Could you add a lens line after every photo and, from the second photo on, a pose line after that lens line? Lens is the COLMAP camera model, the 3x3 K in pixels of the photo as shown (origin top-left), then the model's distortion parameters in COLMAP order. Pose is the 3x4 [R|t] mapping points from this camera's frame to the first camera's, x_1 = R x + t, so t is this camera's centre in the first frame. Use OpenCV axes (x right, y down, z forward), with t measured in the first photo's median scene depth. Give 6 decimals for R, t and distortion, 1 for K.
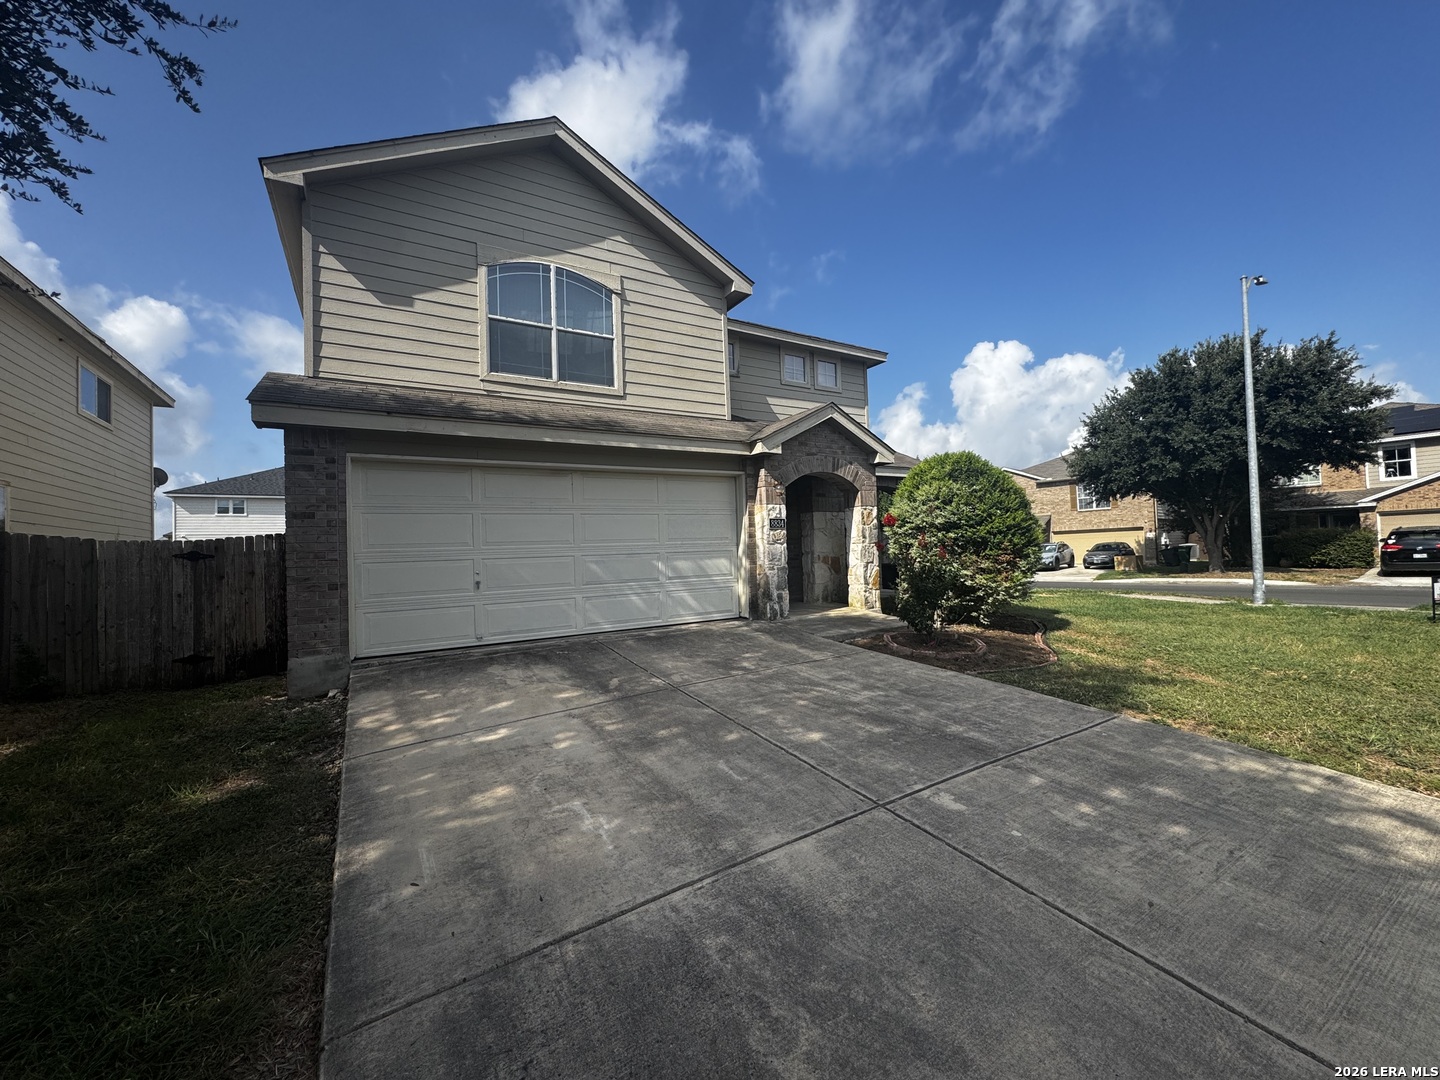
lens RADIAL K [[579.3, 0, 715.3], [0, 579.3, 541.5], [0, 0, 1]] dist [-0.003623, 0.000016]
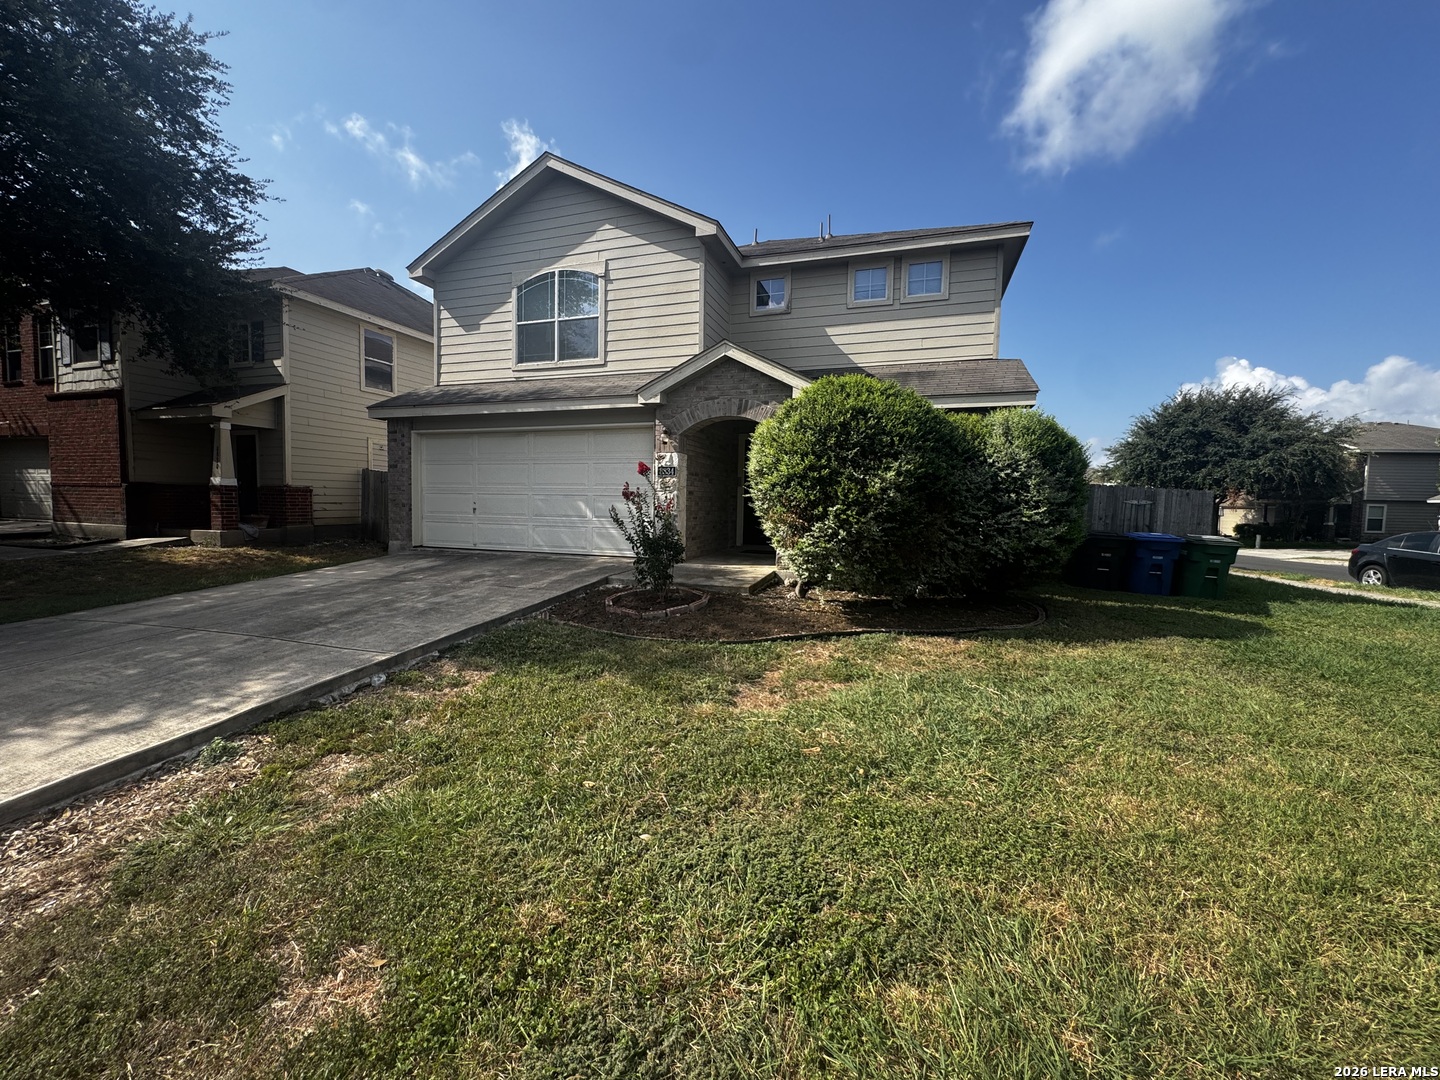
lens RADIAL K [[579.3, 0, 715.3], [0, 579.3, 541.5], [0, 0, 1]] dist [-0.003623, 0.000016]
pose [[0.638755, 0.095081, -0.763513, 1.001761], [-0.026833, 0.994484, 0.101395, -0.014208], [0.768942, -0.044279, 0.637783, 0.421518]]
